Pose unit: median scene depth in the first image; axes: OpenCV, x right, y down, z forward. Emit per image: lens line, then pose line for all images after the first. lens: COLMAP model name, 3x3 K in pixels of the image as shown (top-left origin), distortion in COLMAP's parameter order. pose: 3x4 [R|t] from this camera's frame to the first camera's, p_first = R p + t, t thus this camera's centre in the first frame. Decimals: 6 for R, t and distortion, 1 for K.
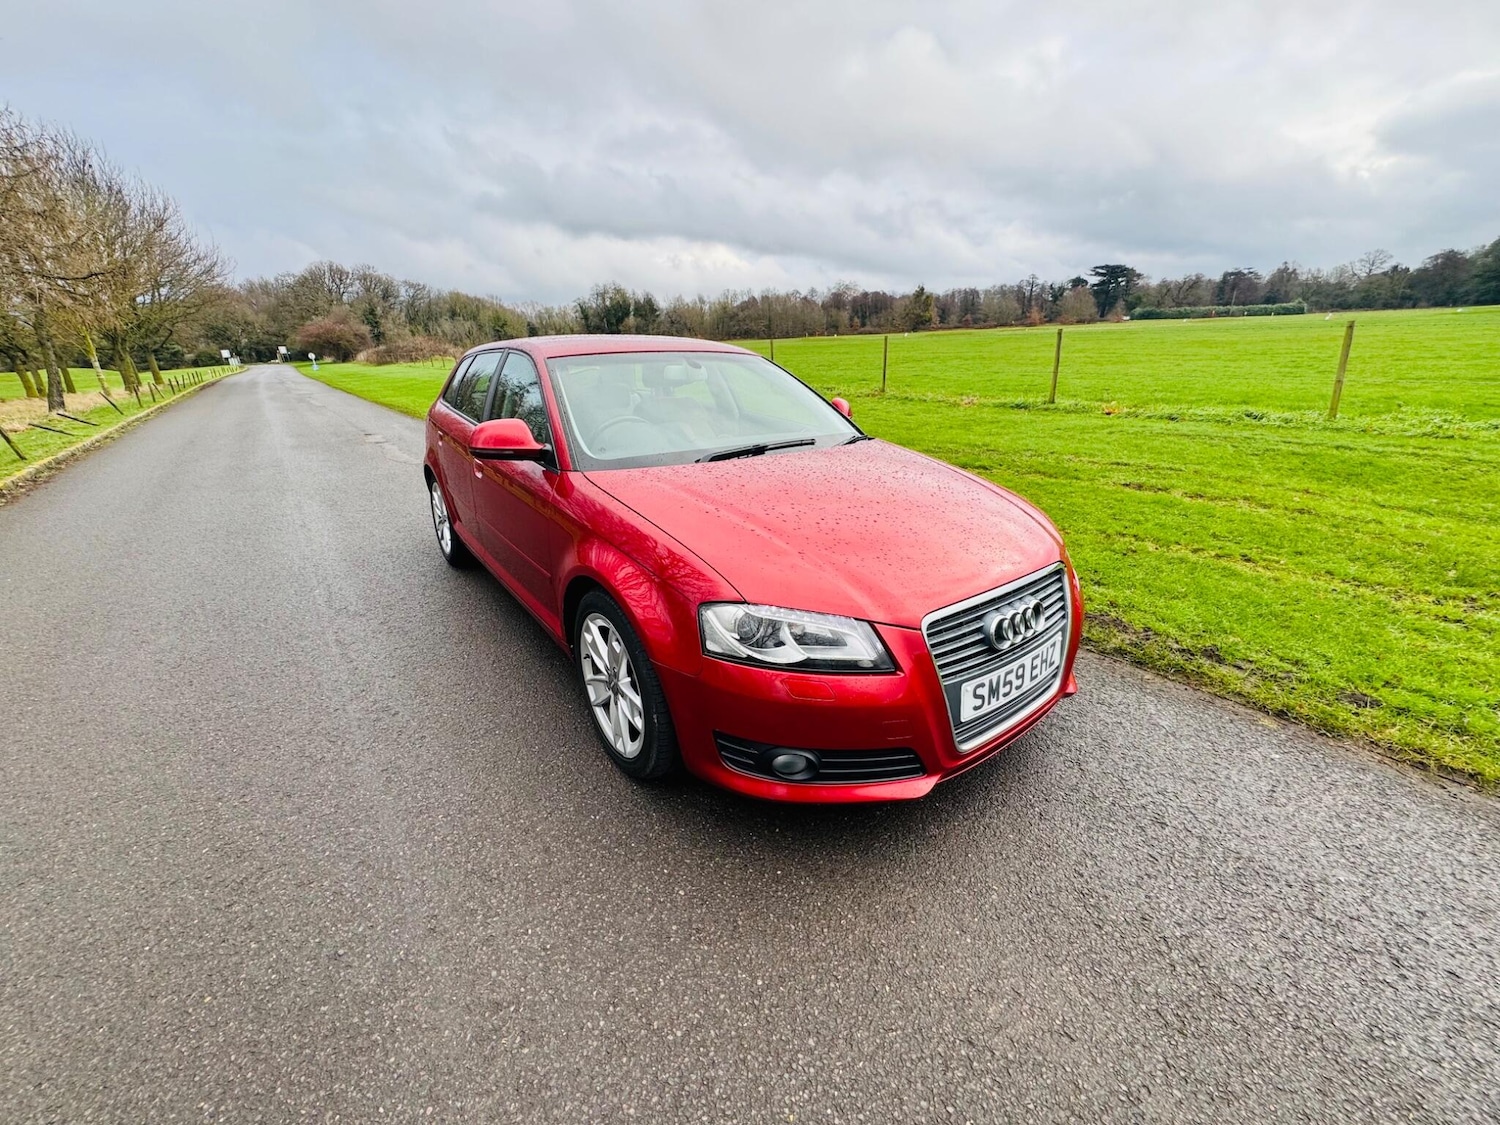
lens RADIAL K [[587.2, 0, 755.7], [0, 587.2, 562.0], [0, 0, 1]] dist [-0.002596, -0.000099]
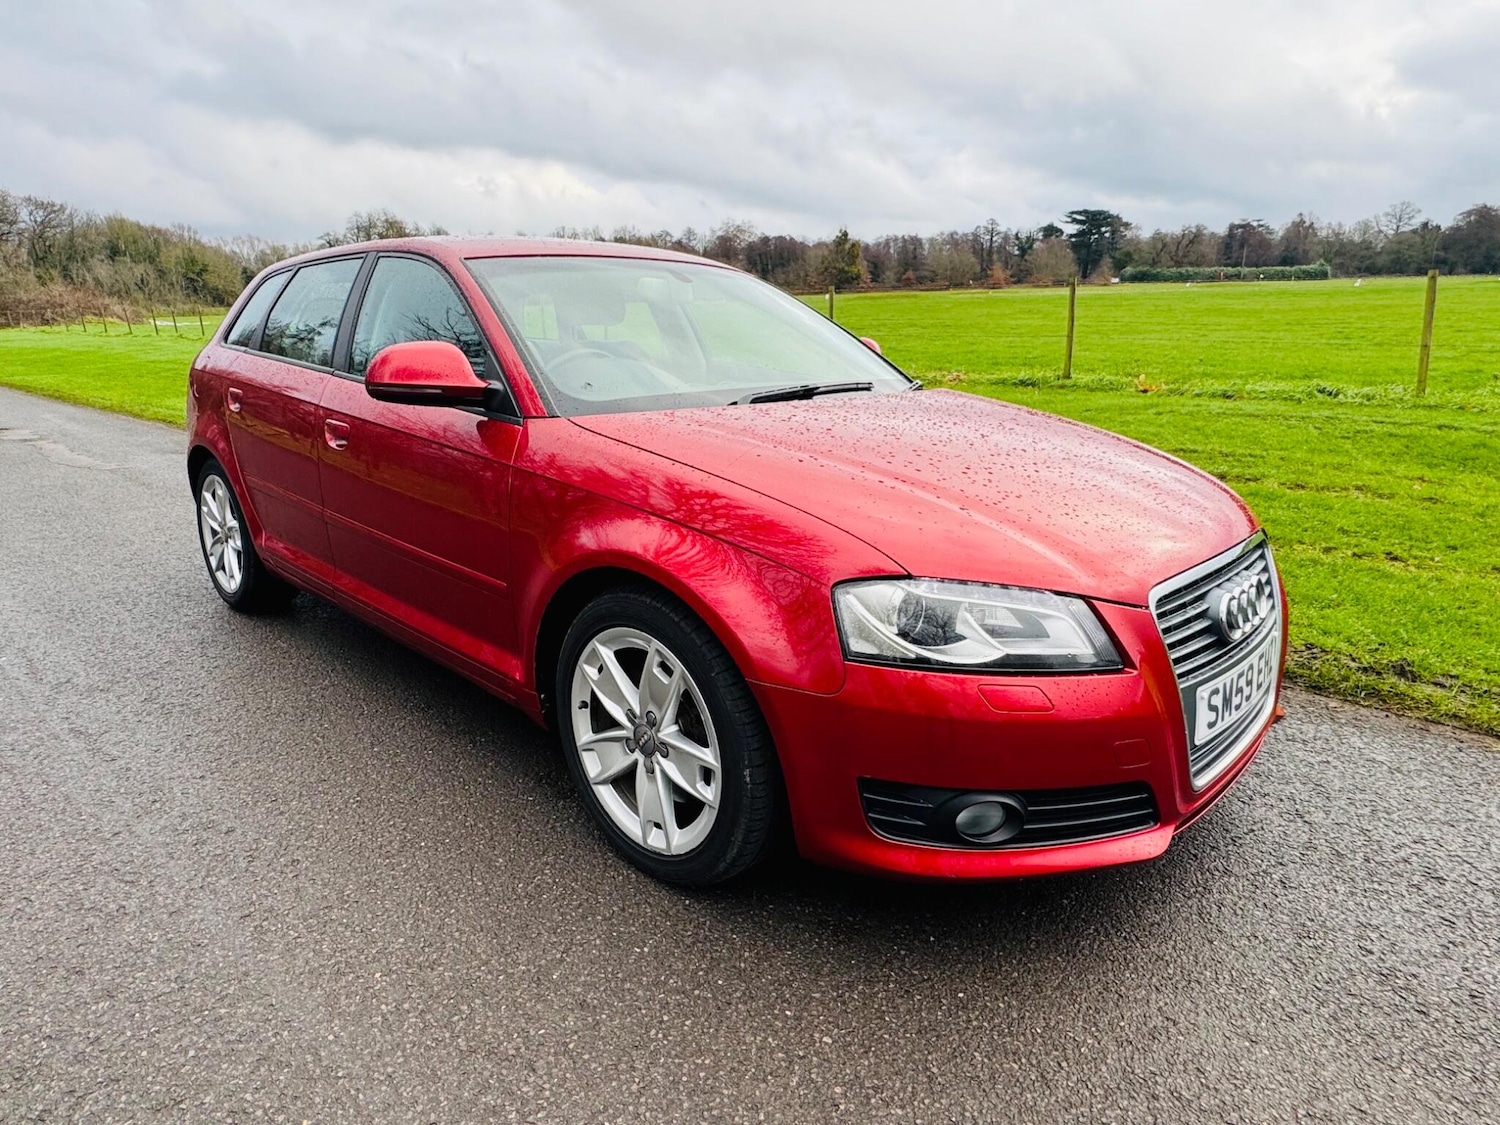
lens RADIAL K [[884.1, 0, 755.1], [0, 884.1, 563.6], [0, 0, 1]] dist [-0.001574, -0.000729]
pose [[0.987213, -0.030213, 0.156520, -0.272677], [0.041795, 0.996583, -0.071238, 0.092404], [-0.153833, 0.076869, 0.985102, 0.023843]]
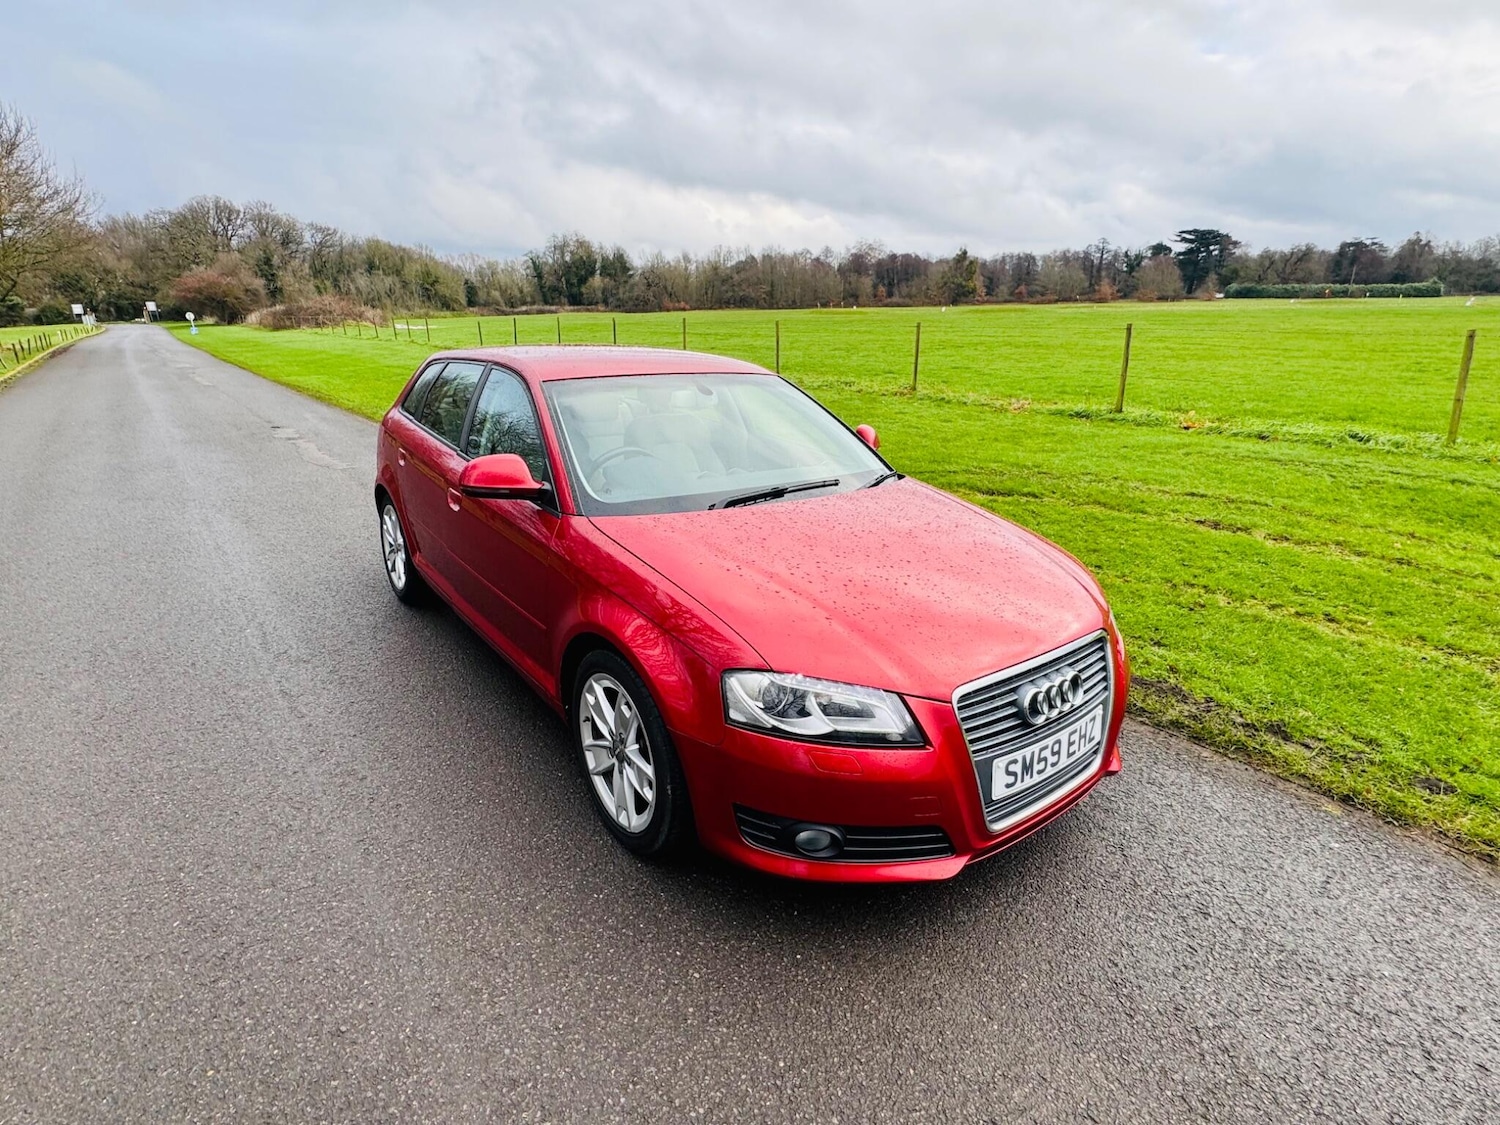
lens RADIAL K [[752.3, 0, 756.2], [0, 752.3, 565.3], [0, 0, 1]] dist [-0.001441, -0.000892]
pose [[0.999640, 0.024279, 0.011447, -0.048276], [-0.023877, 0.999136, -0.034012, -0.048744], [-0.012263, 0.033726, 0.999356, -0.193833]]
